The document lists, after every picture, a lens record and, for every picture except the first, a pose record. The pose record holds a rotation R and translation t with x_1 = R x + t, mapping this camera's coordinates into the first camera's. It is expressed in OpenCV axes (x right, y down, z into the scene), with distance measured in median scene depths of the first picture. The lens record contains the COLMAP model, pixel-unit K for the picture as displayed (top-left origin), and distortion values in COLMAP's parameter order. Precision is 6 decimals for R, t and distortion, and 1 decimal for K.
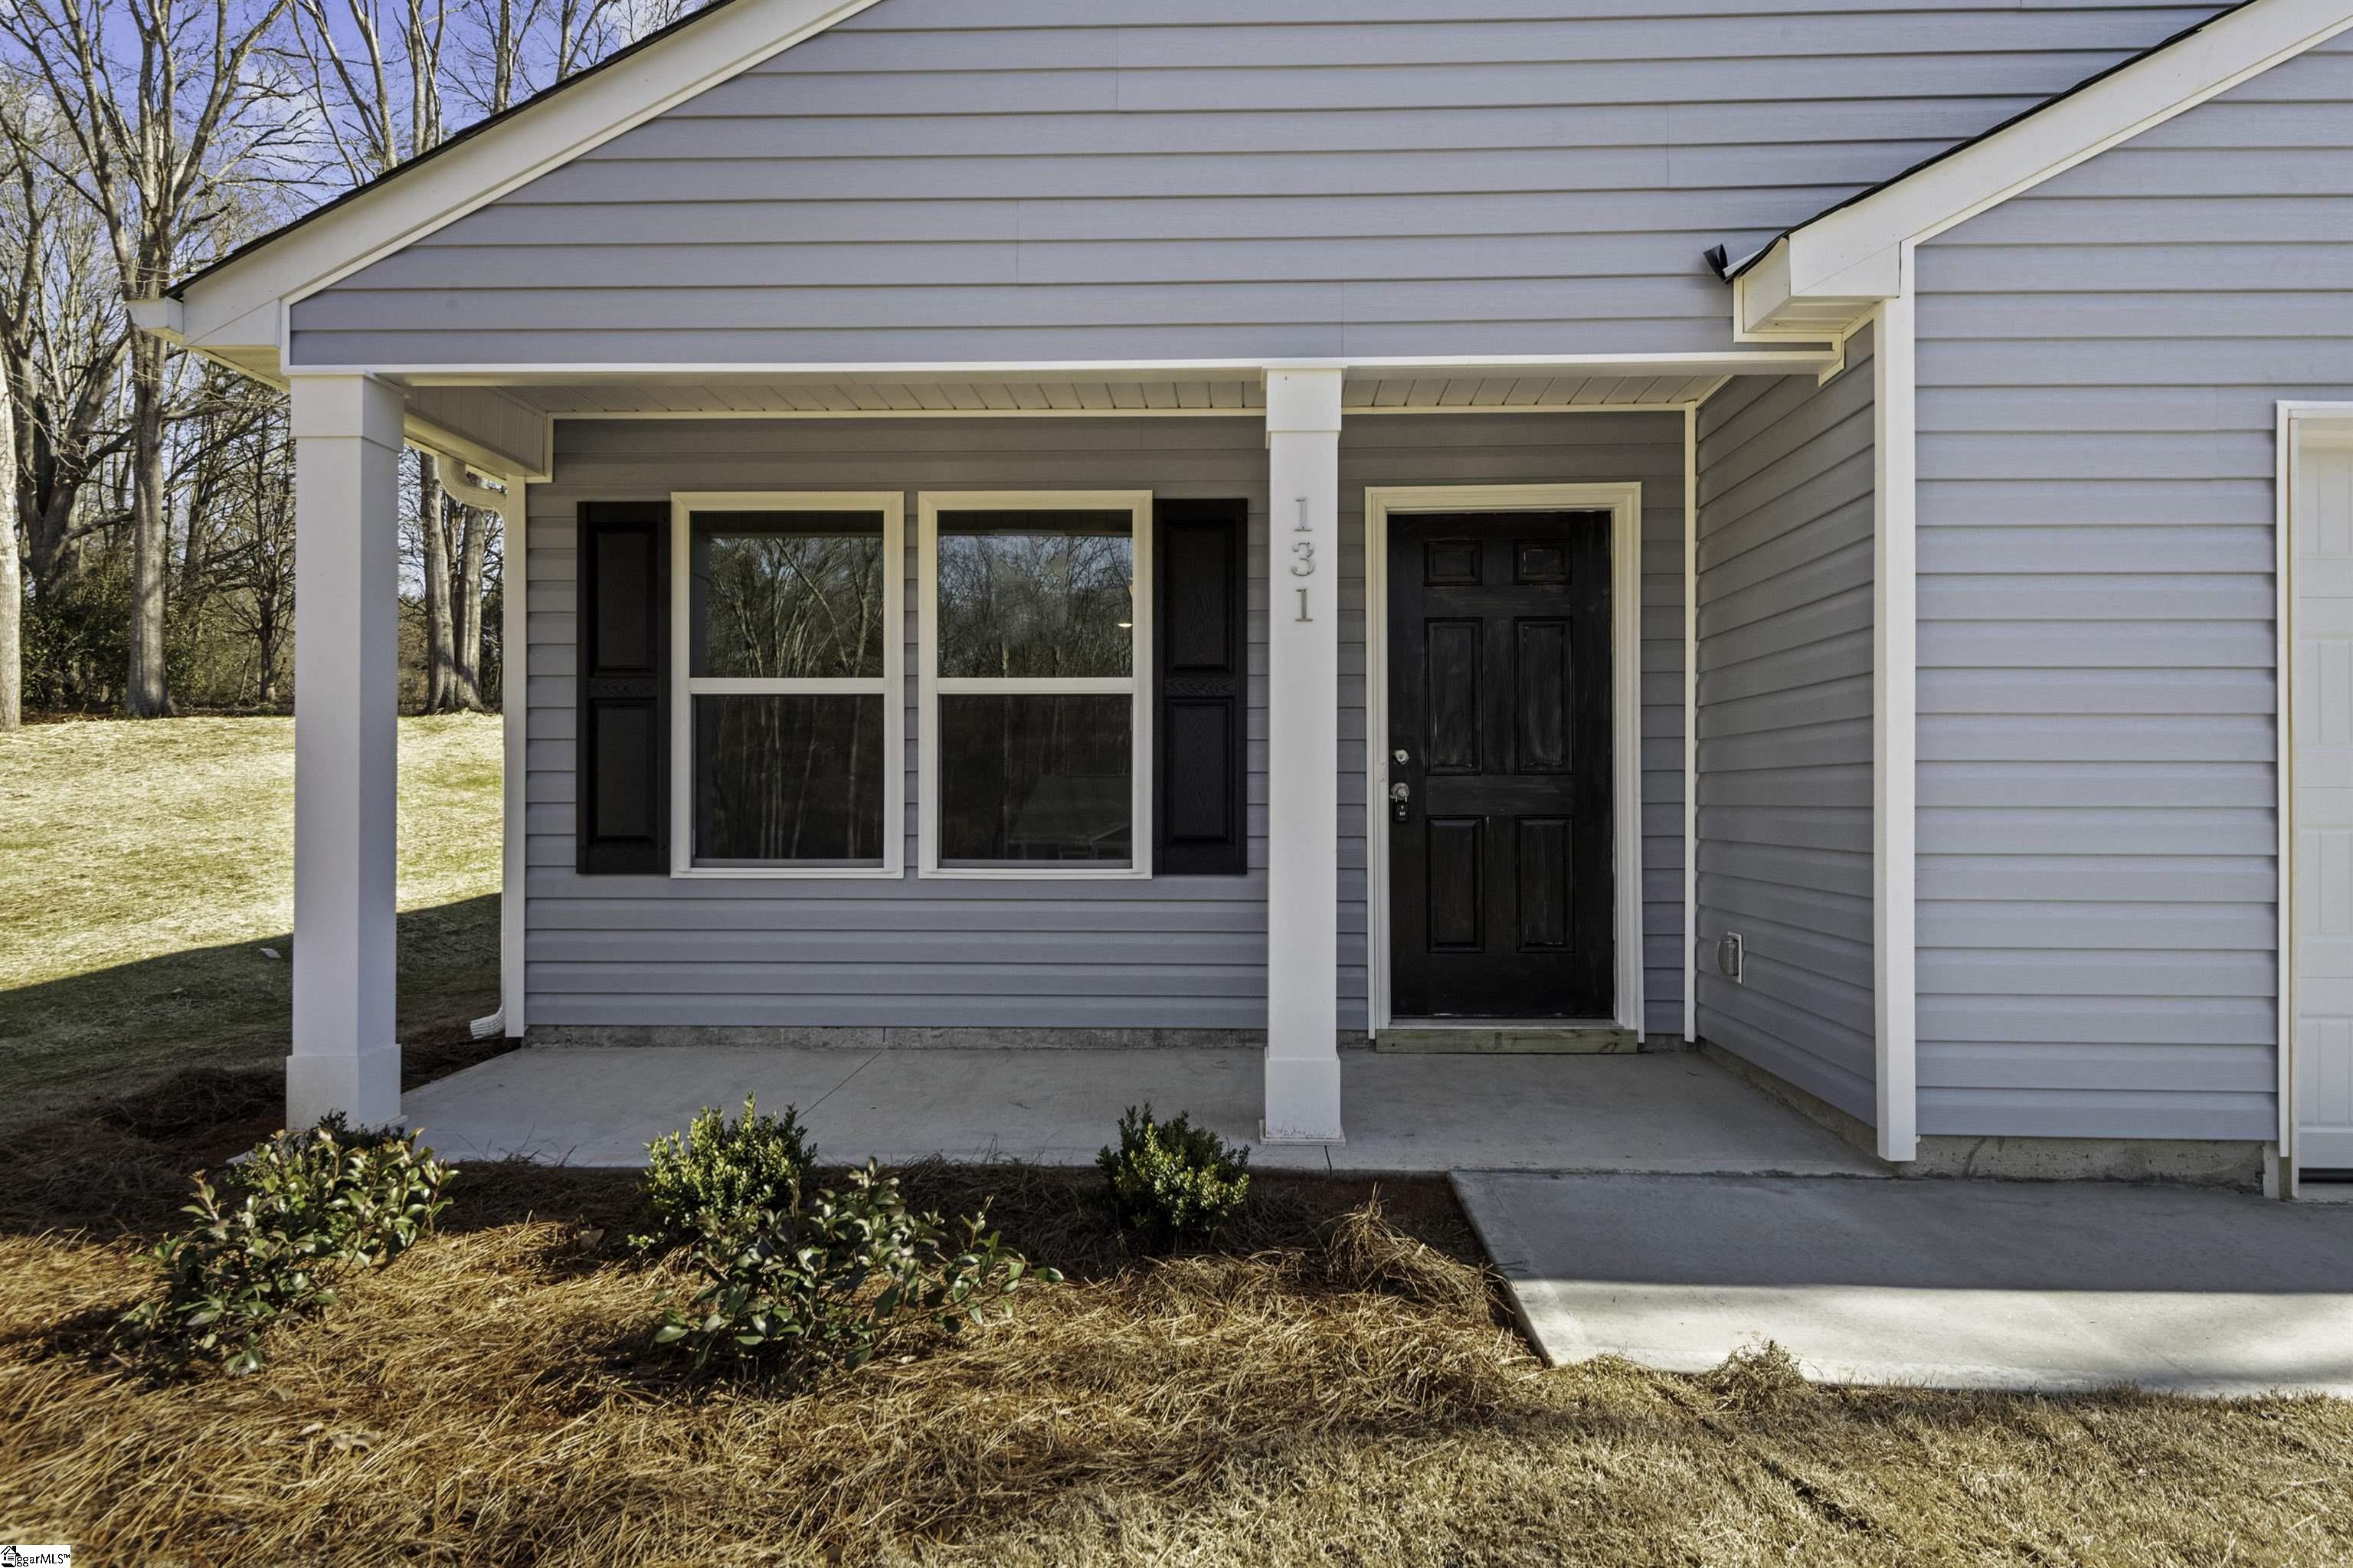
lens RADIAL K [[1368.6, 0, 1179.9], [0, 1368.6, 778.7], [0, 0, 1]] dist [0.000724, 0.000032]
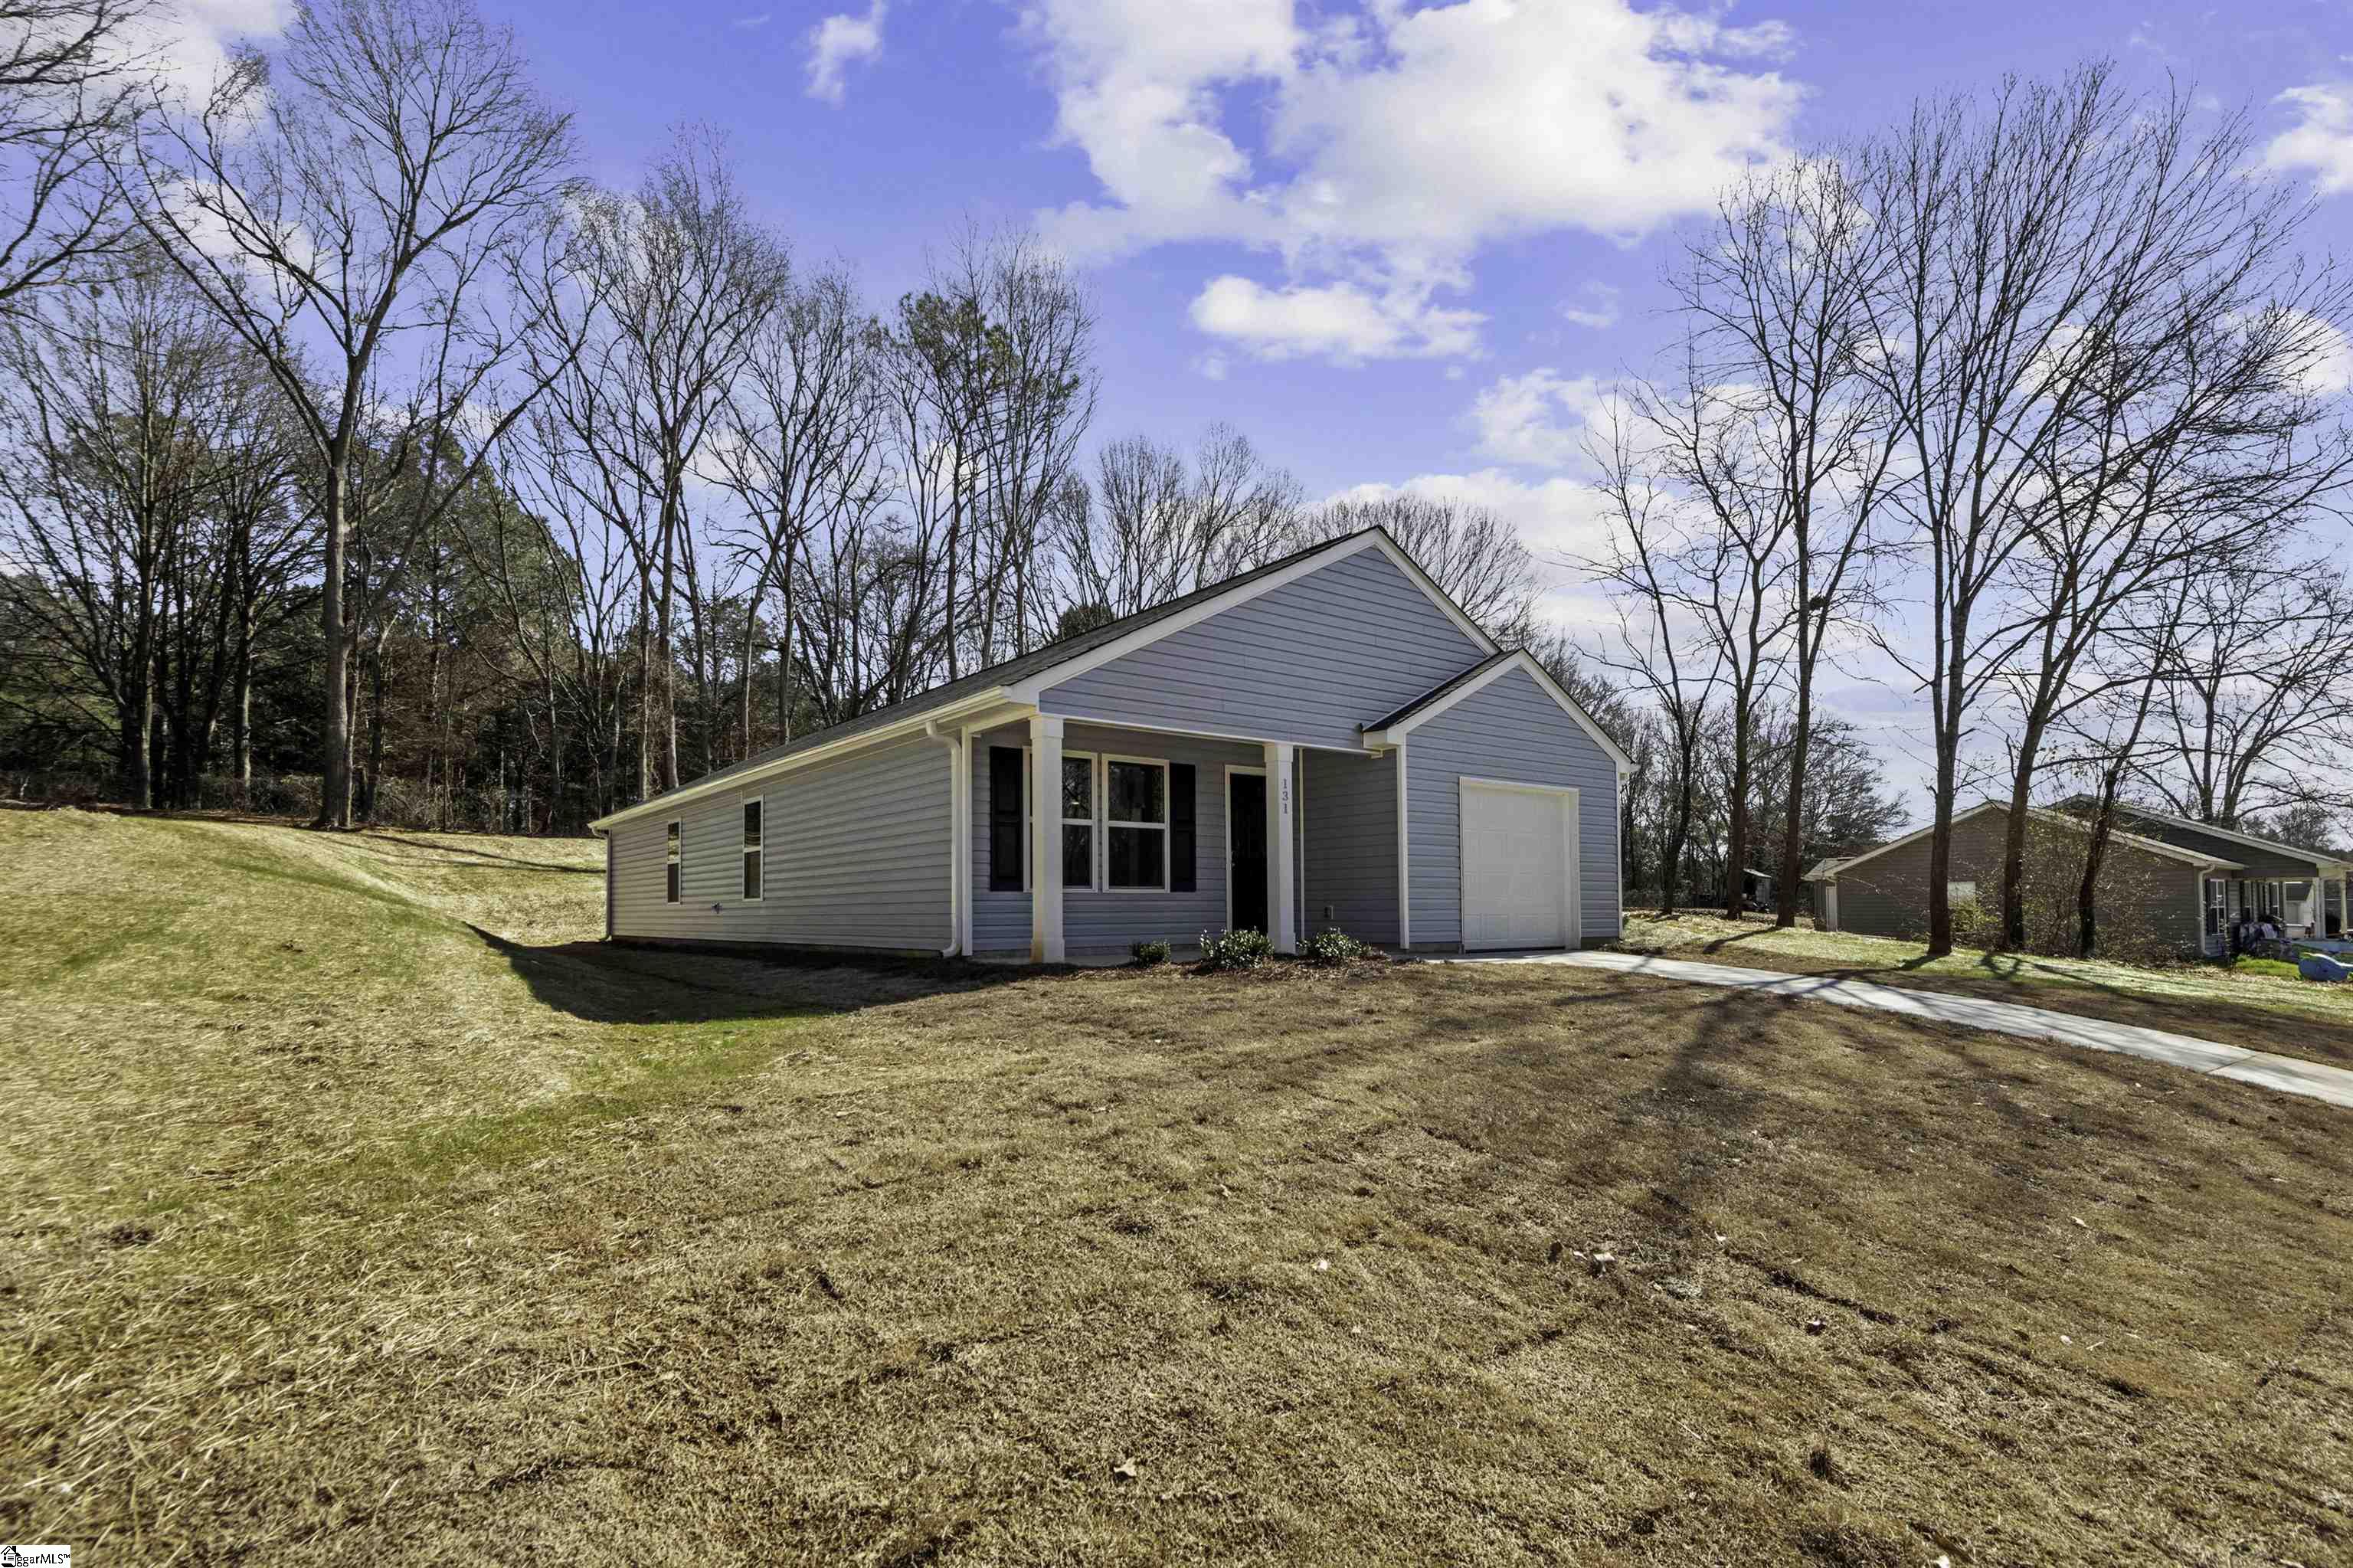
lens RADIAL K [[1120.8, 0, 1183.0], [0, 1120.8, 791.6], [0, 0, 1]] dist [0.026646, -0.000142]
pose [[0.771197, 0.061046, 0.633663, -1.506127], [0.003517, 0.994968, -0.100133, 0.096497], [-0.636587, 0.079451, 0.767101, -0.845330]]
